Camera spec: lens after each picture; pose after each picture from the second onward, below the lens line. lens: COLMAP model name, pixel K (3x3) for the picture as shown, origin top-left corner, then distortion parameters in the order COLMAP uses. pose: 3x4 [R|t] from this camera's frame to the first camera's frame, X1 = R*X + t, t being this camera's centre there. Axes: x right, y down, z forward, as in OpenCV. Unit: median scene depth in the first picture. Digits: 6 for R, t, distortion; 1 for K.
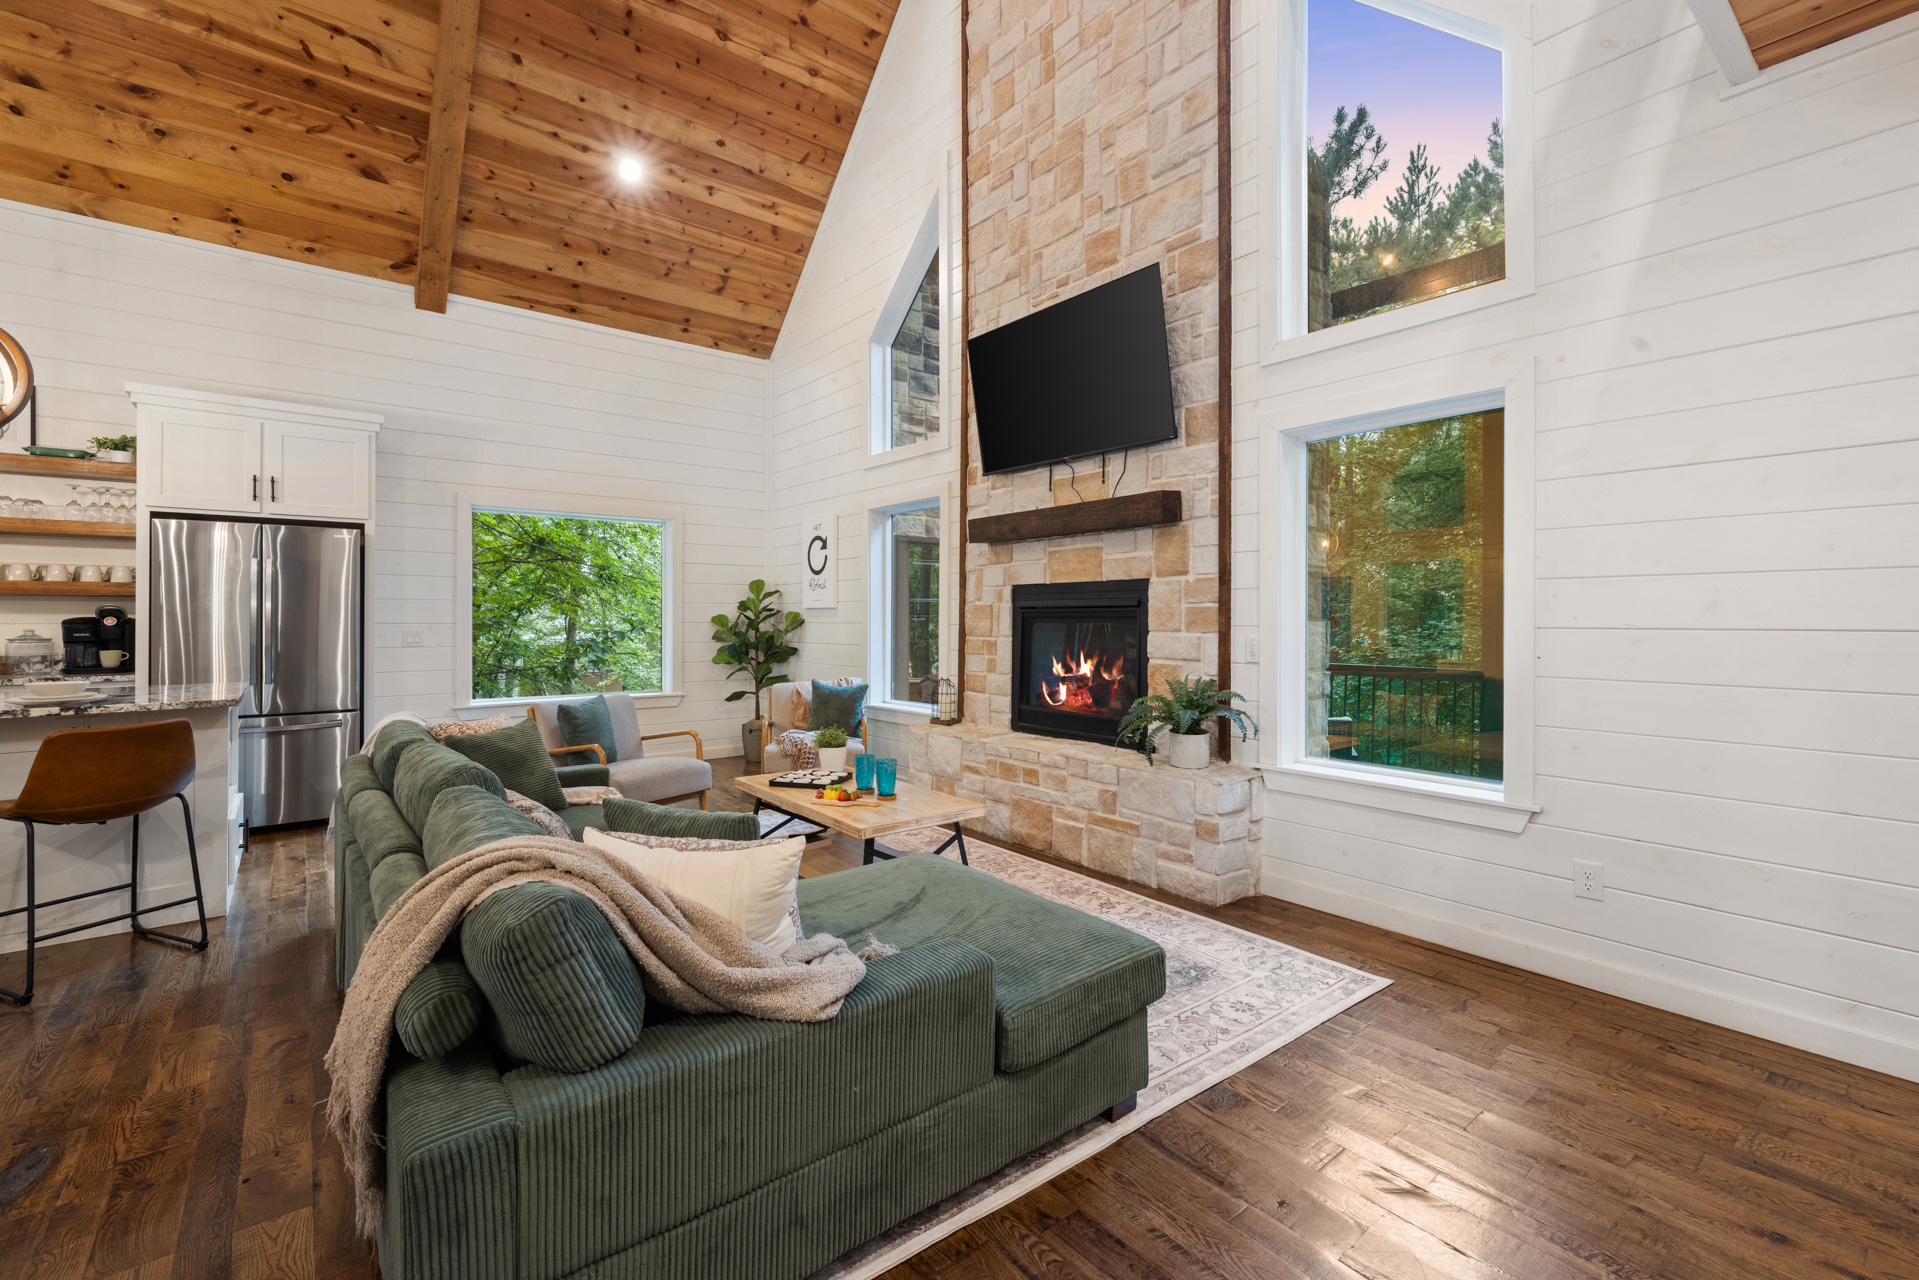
lens RADIAL K [[809.0, 0, 948.6], [0, 809.0, 621.1], [0, 0, 1]] dist [-0.001280, -0.000078]
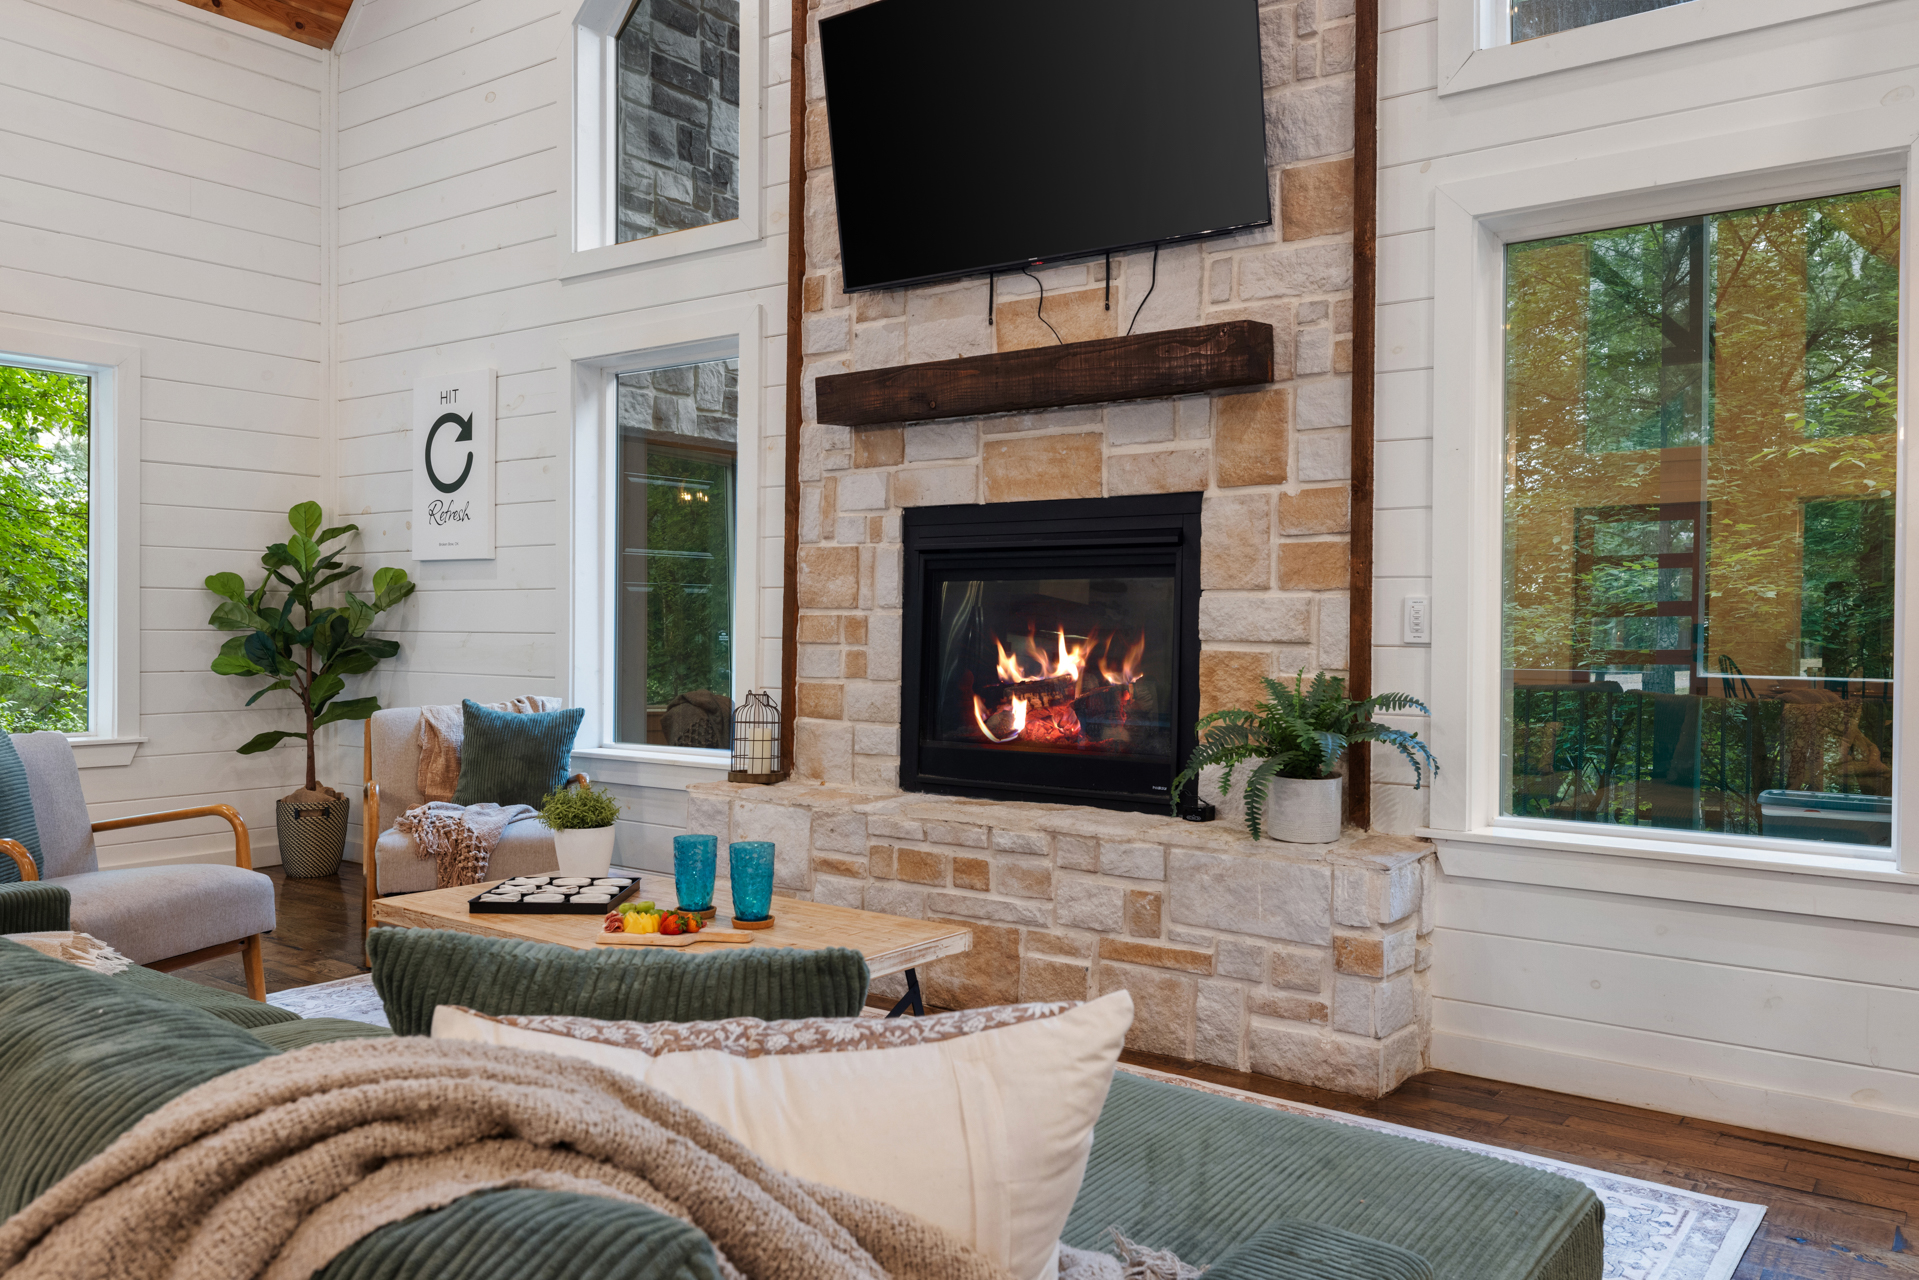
lens RADIAL K [[1446.2, 0, 992.2], [0, 1446.2, 632.7], [0, 0, 1]] dist [-0.003172, 0.001213]
pose [[0.966607, 0.003240, 0.256242, -0.121894], [-0.006426, 0.999912, 0.011599, 0.028523], [-0.256182, -0.012858, 0.966543, 0.113941]]
